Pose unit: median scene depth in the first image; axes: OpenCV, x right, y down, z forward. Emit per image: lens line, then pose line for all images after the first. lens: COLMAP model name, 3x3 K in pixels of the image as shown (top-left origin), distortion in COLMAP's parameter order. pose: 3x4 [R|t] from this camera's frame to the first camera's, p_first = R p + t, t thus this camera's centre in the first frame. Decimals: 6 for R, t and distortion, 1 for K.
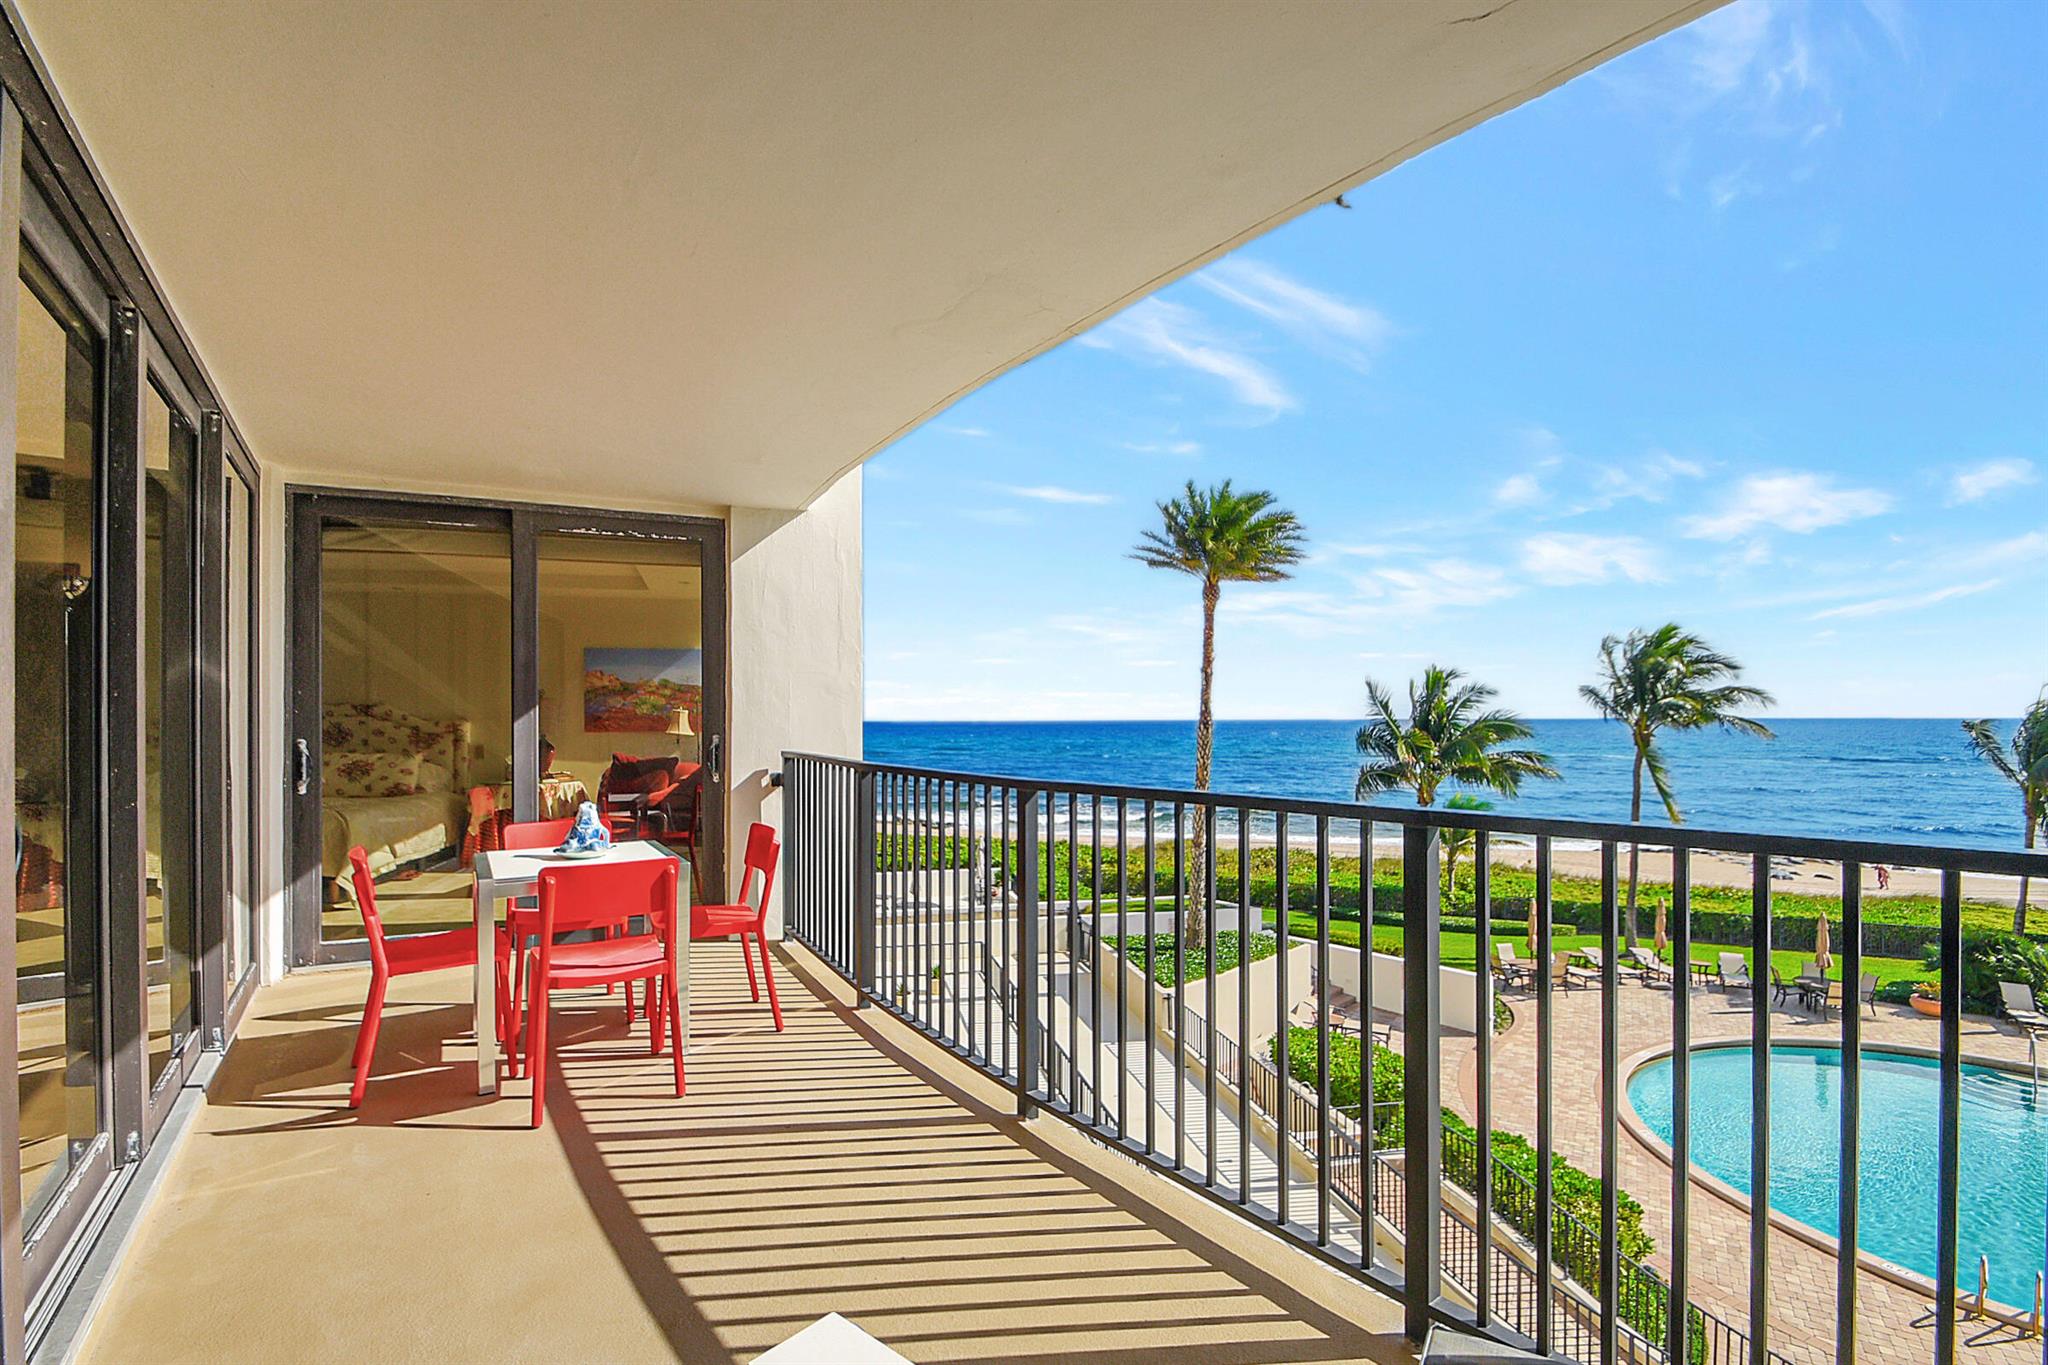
lens RADIAL K [[909.5, 0, 998.4], [0, 909.5, 727.9], [0, 0, 1]] dist [0.028828, -0.026869]
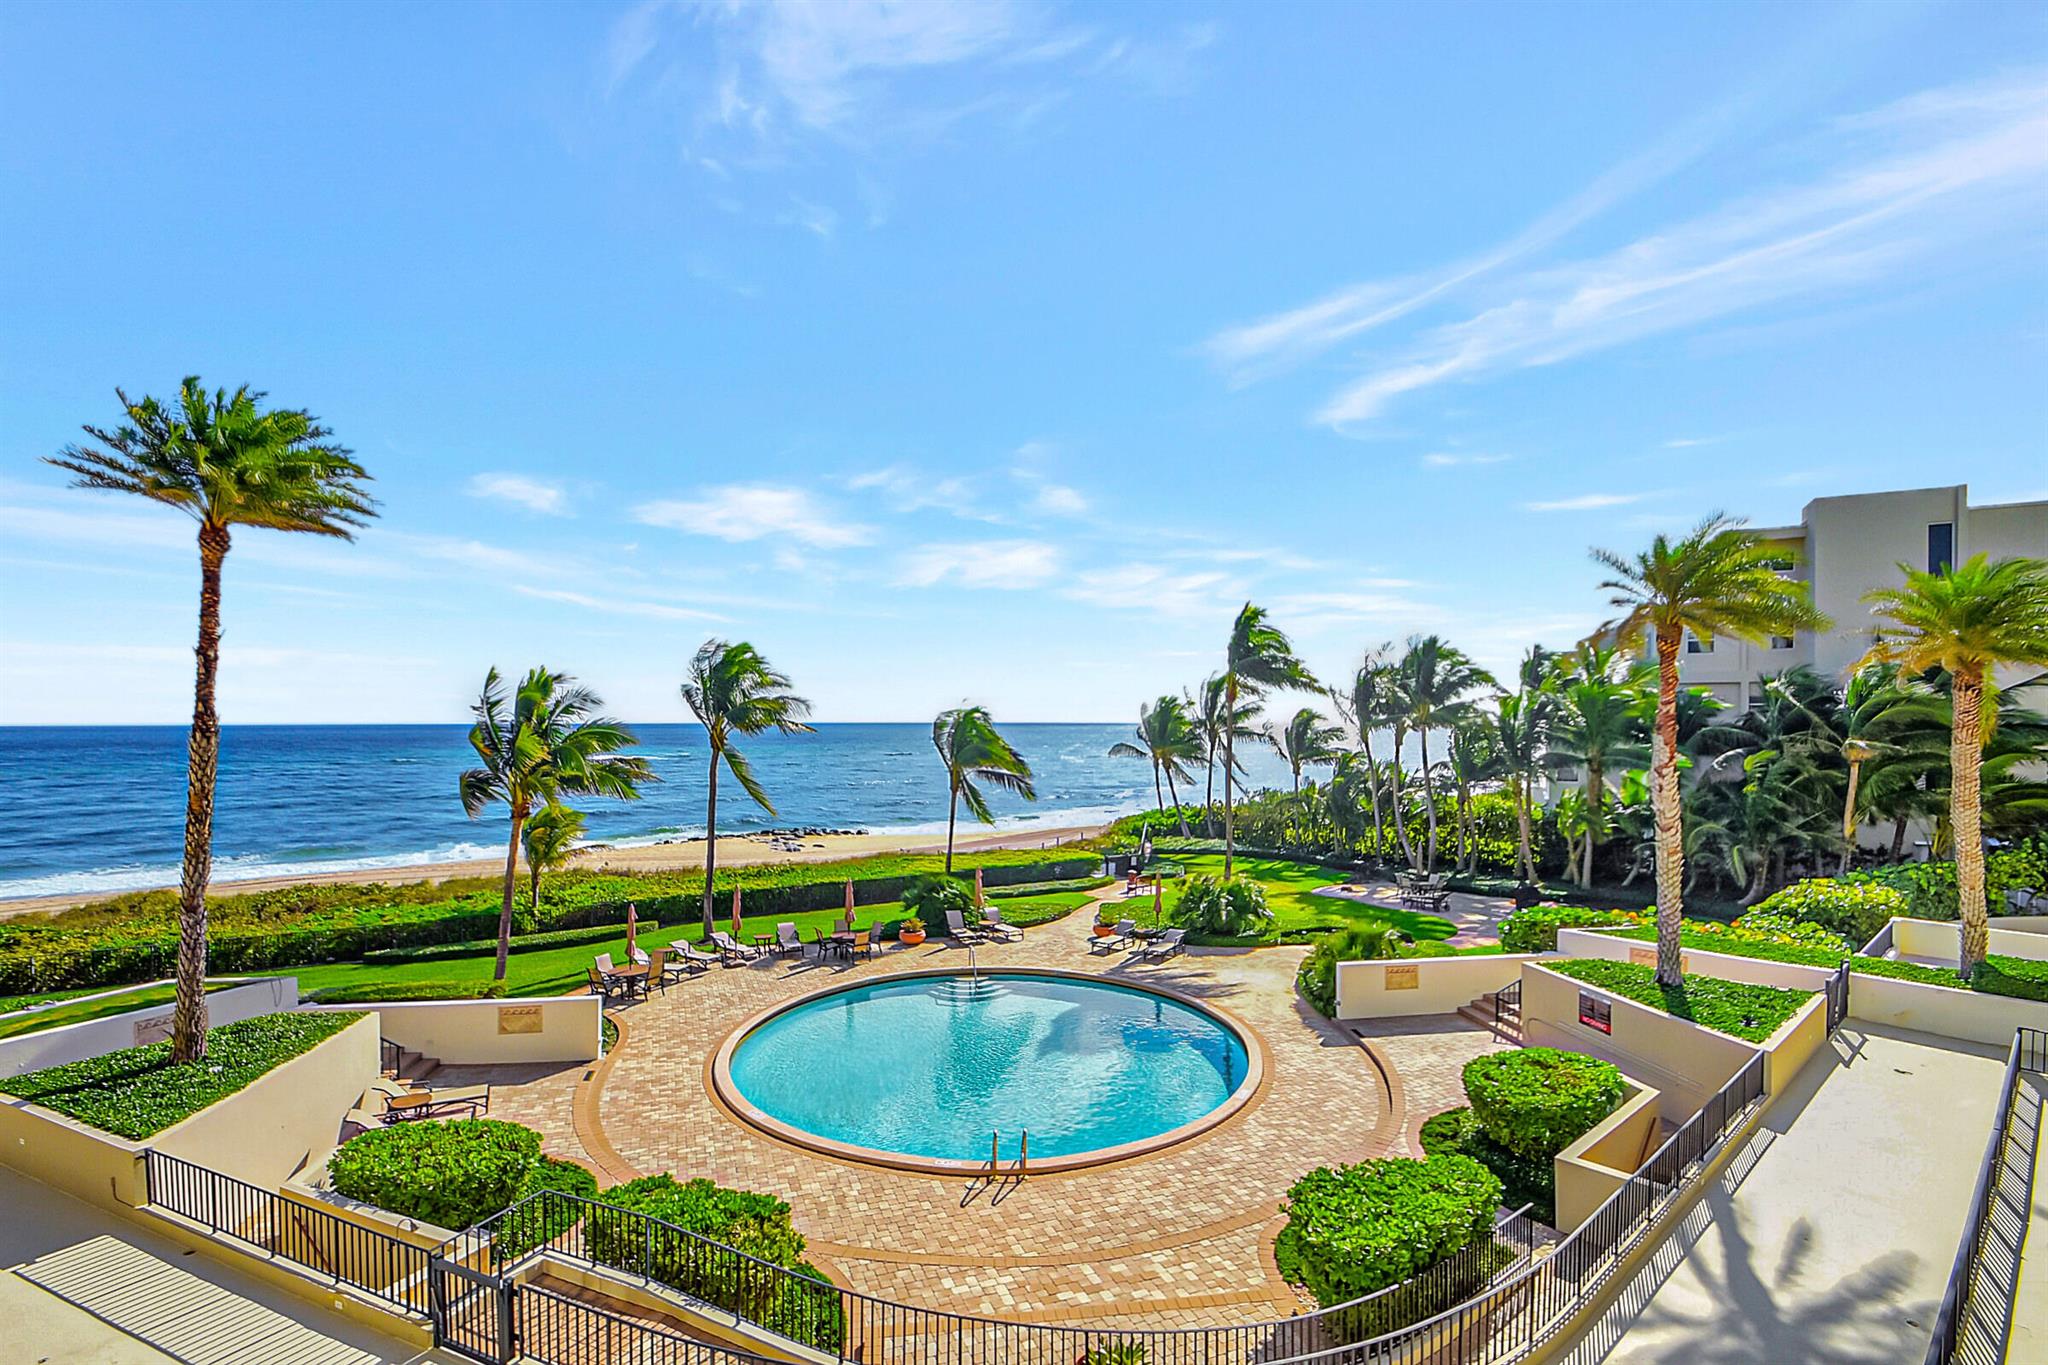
lens RADIAL K [[906.1, 0, 1025.1], [0, 906.1, 725.1], [0, 0, 1]] dist [0.001087, 0.000011]
pose [[0.560010, -0.000294, 0.828486, 0.007310], [0.006824, 0.999968, -0.004258, -0.001331], [-0.828458, 0.008038, 0.559994, 0.100767]]
